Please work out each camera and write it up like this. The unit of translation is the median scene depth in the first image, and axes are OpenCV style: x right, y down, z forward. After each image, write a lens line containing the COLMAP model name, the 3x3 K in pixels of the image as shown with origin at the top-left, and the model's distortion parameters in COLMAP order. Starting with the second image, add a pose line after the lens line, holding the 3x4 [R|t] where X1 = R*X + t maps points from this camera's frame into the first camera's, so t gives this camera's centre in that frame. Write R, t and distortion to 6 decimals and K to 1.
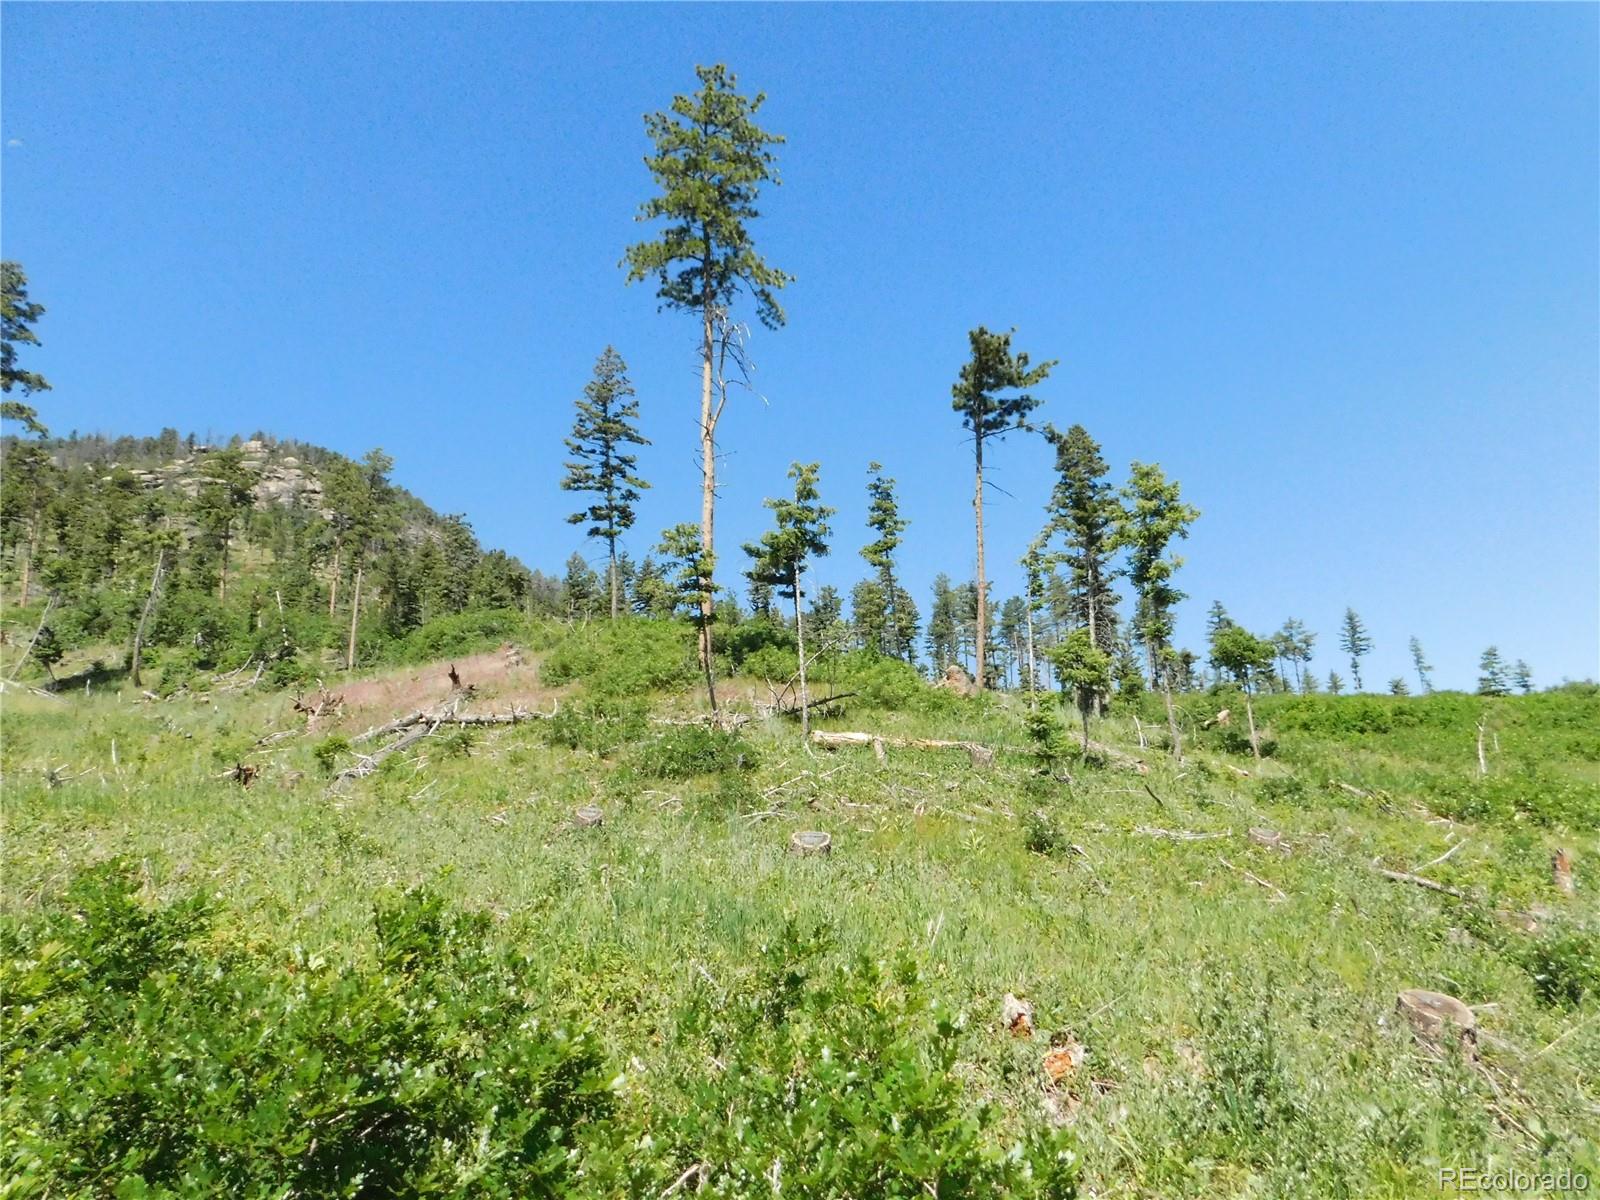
lens RADIAL K [[1064.2, 0, 808.4], [0, 1064.2, 596.9], [0, 0, 1]] dist [-0.070529, 0.056439]
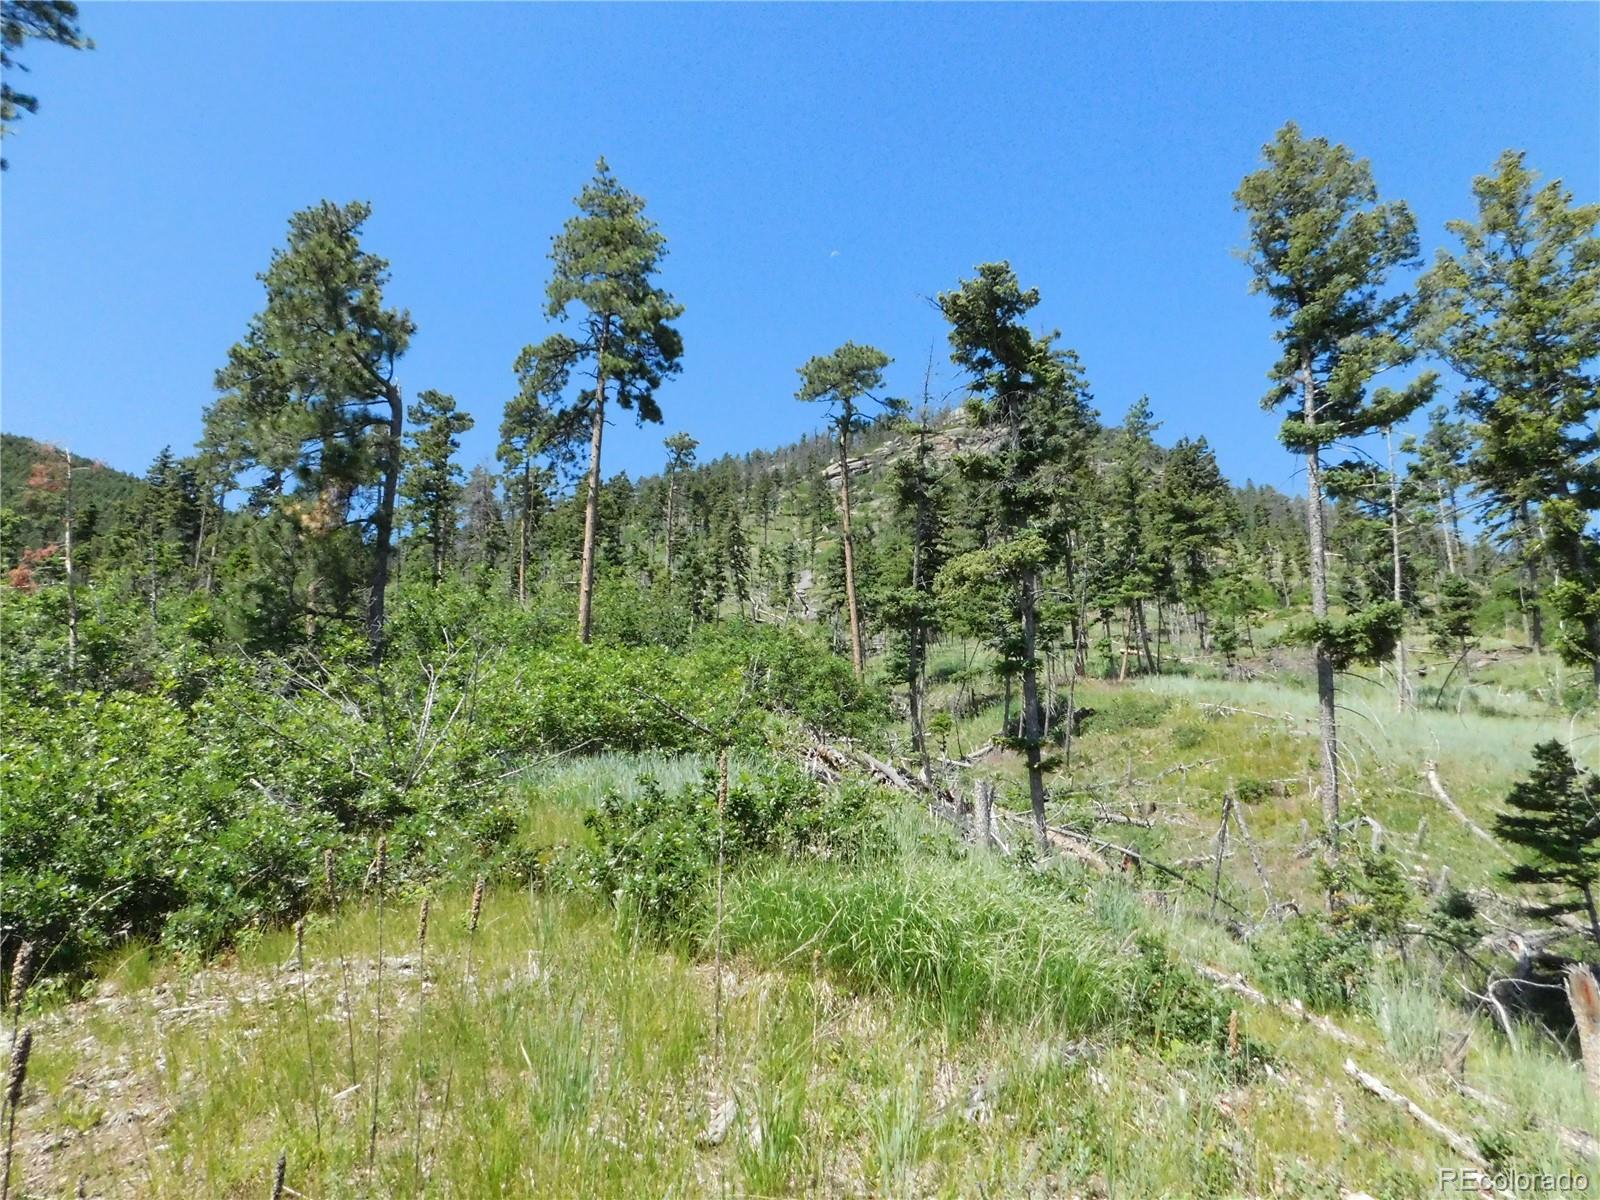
lens RADIAL K [[1072.0, 0, 819.8], [0, 1072.0, 597.4], [0, 0, 1]] dist [0.000143, -0.000308]
pose [[0.763403, -0.105311, -0.637280, -0.346031], [0.131961, 0.991238, -0.005724, 0.069881], [0.632299, -0.079726, 0.770611, 1.701913]]
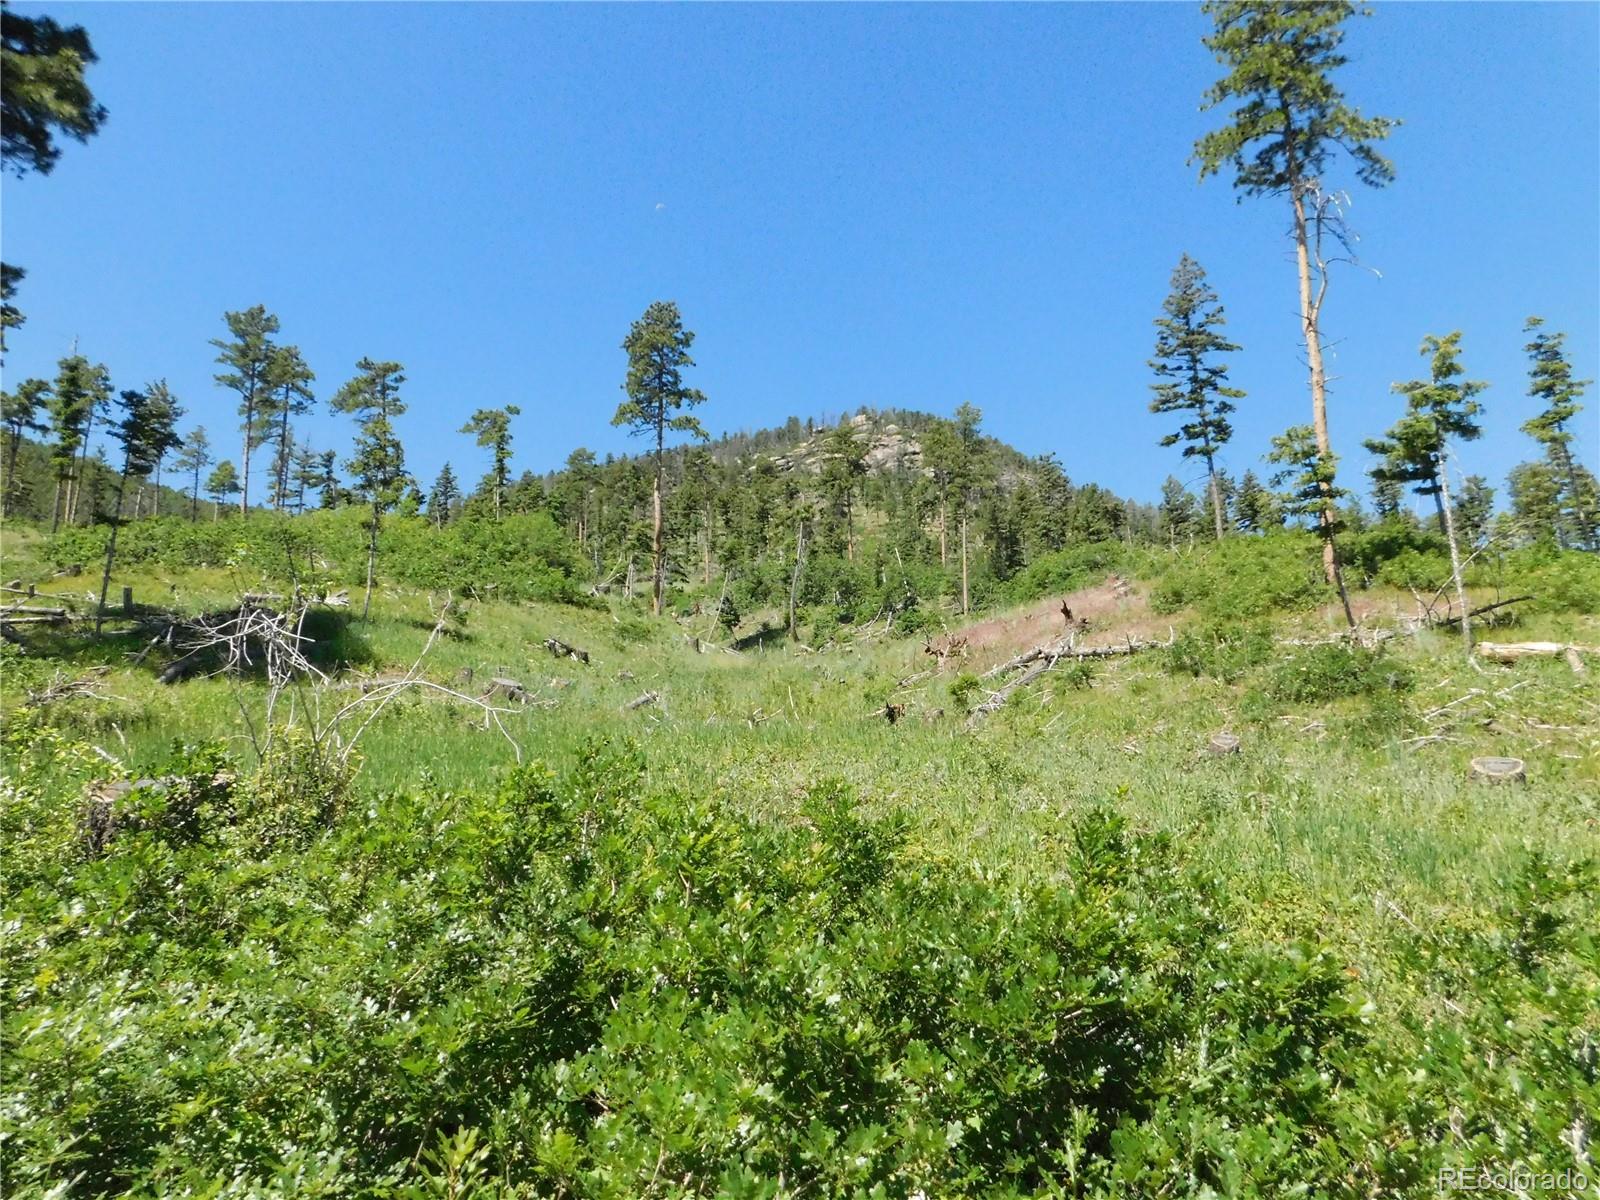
lens RADIAL K [[1065.8, 0, 807.6], [0, 1065.8, 600.3], [0, 0, 1]] dist [-0.070195, 0.057843]
pose [[0.847009, -0.077393, -0.525914, -0.004233], [0.112174, 0.993089, 0.034518, 0.000498], [0.519608, -0.088231, 0.849837, -0.001231]]
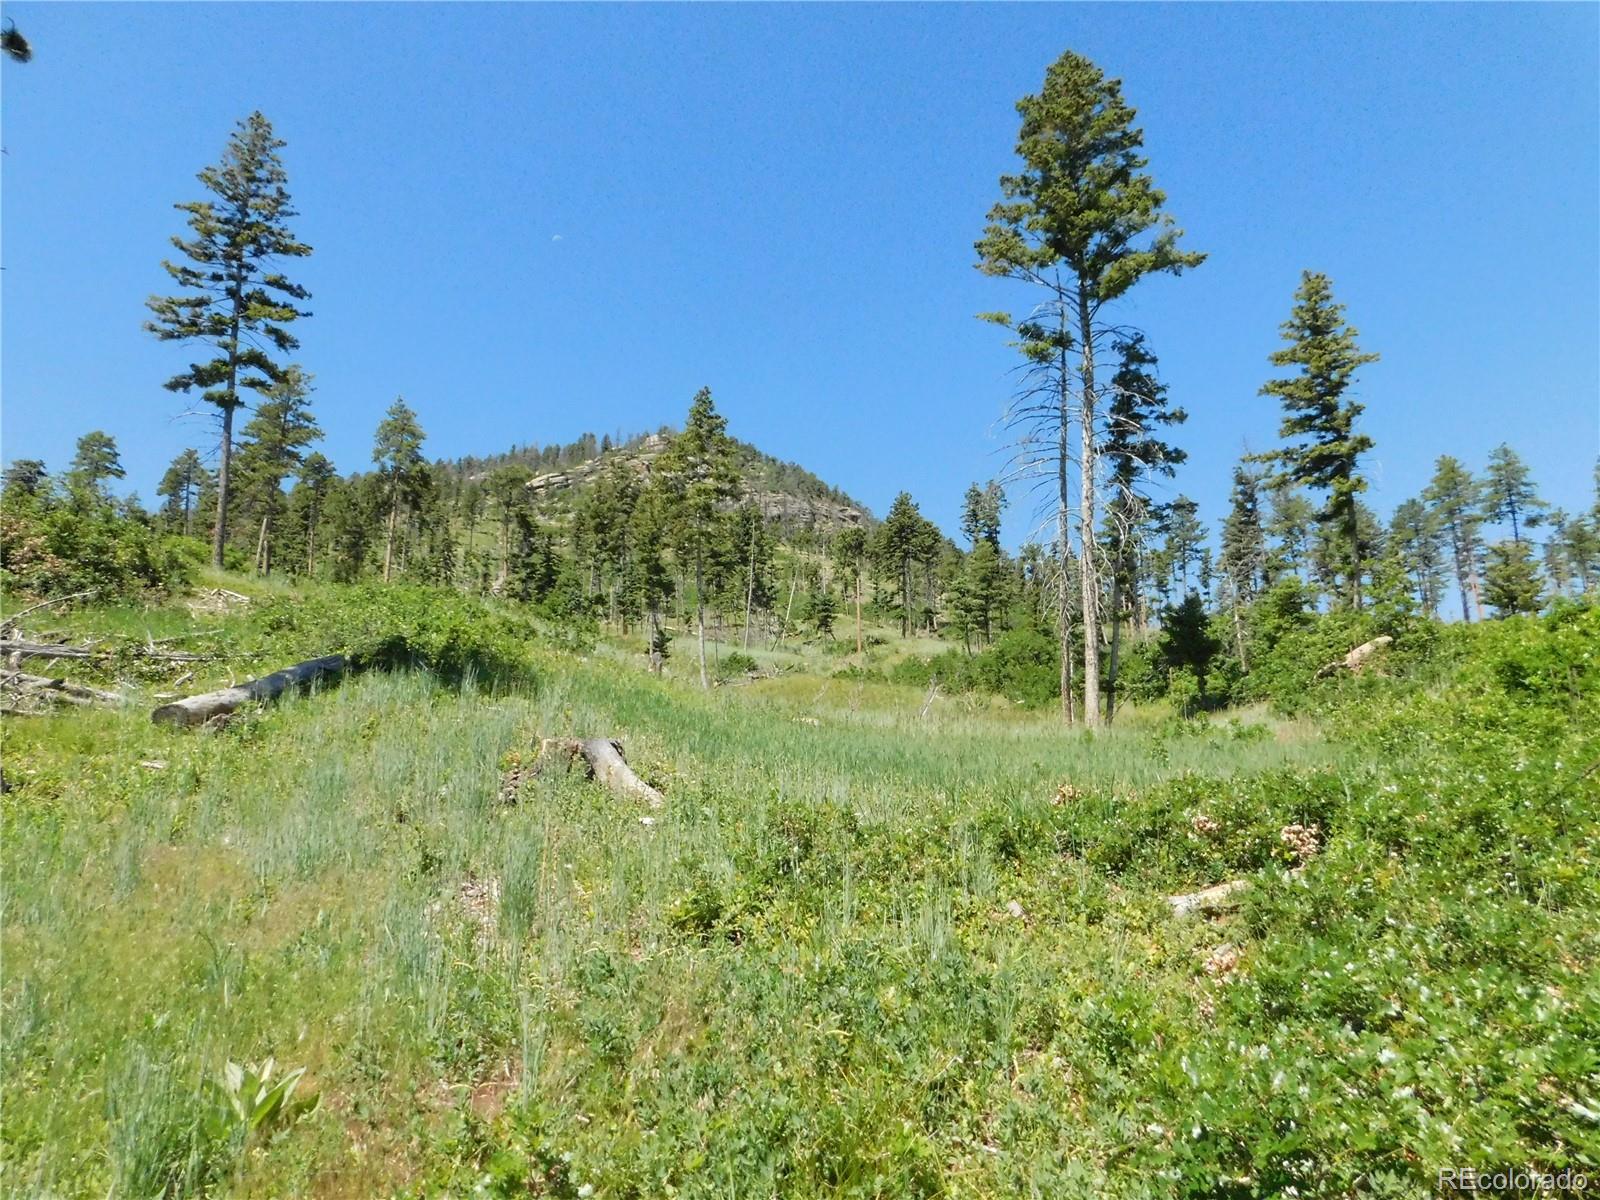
lens RADIAL K [[1065.8, 0, 807.6], [0, 1065.8, 600.3], [0, 0, 1]] dist [-0.070195, 0.057843]
pose [[0.904826, -0.062385, -0.421186, 0.515378], [0.077067, 0.996865, 0.017908, 0.101554], [0.418749, -0.048663, 0.906797, 0.785080]]
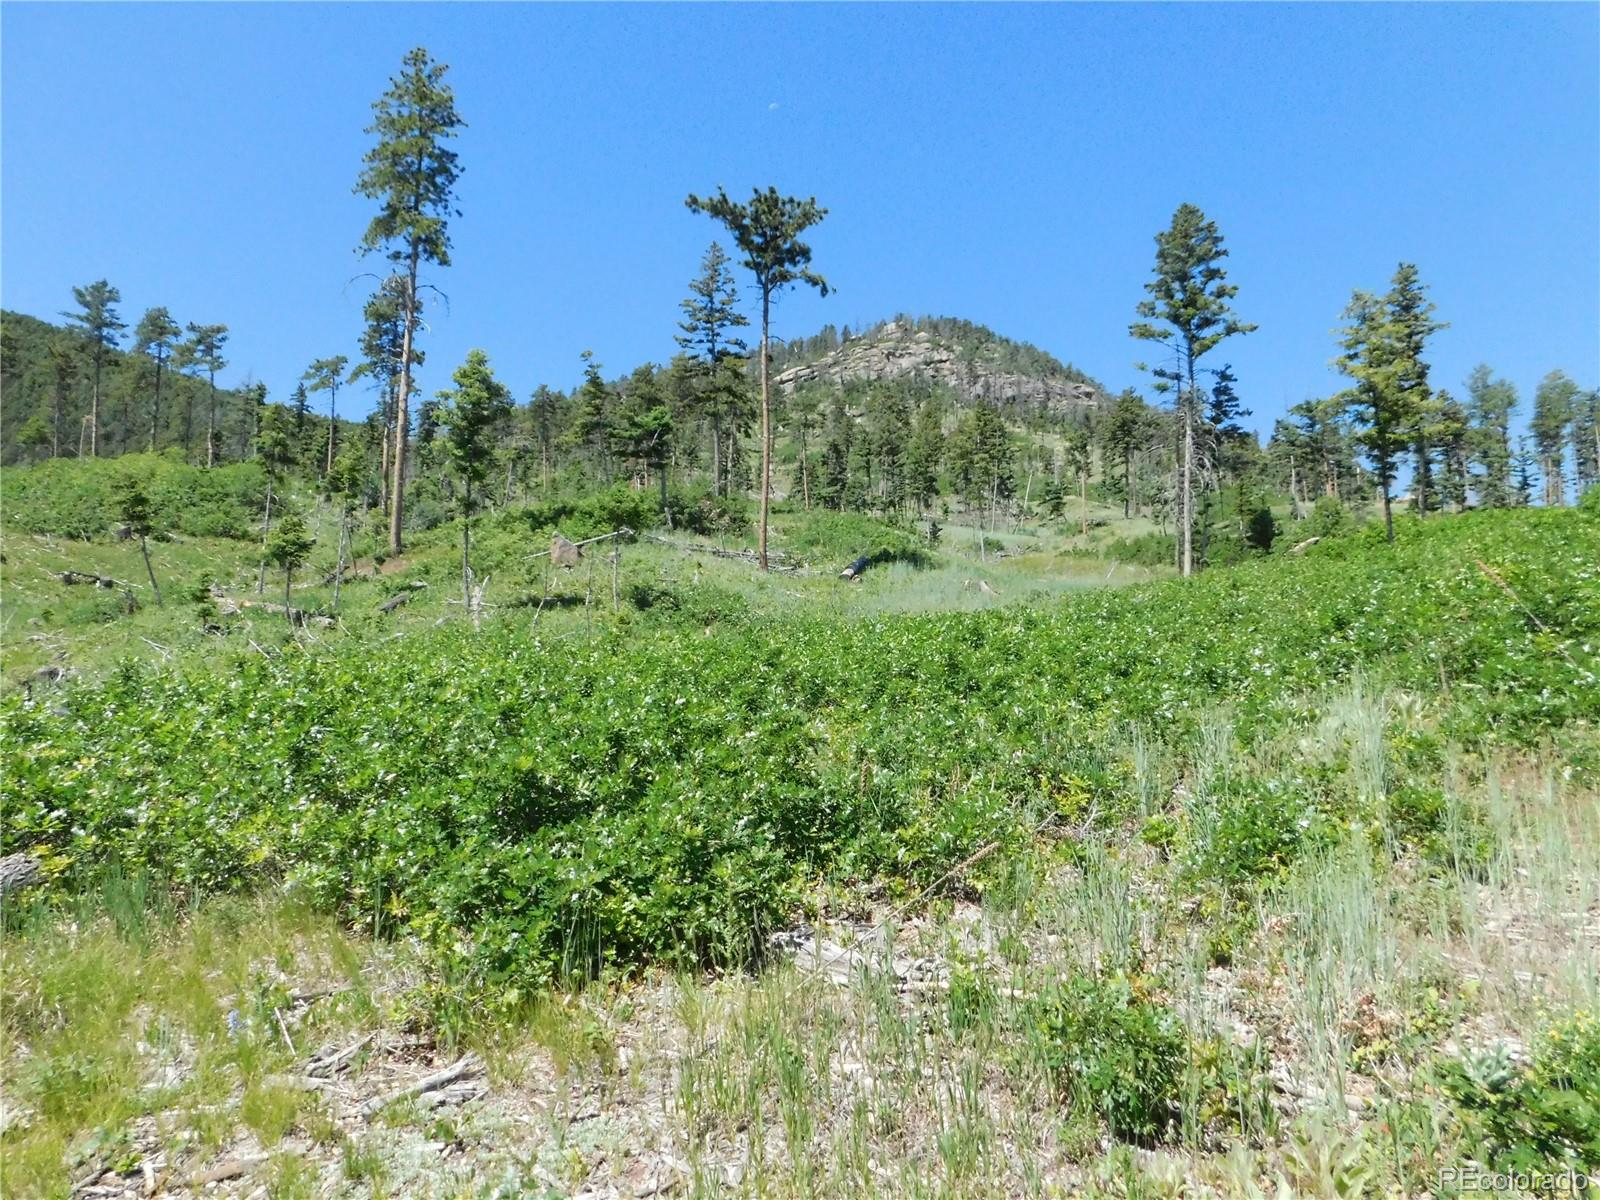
lens RADIAL K [[1065.8, 0, 807.6], [0, 1065.8, 600.3], [0, 0, 1]] dist [-0.070195, 0.057843]
pose [[0.790332, -0.019791, -0.612359, 0.806822], [0.112973, 0.987047, 0.113906, 0.029593], [0.602173, -0.159204, 0.782331, 0.179175]]
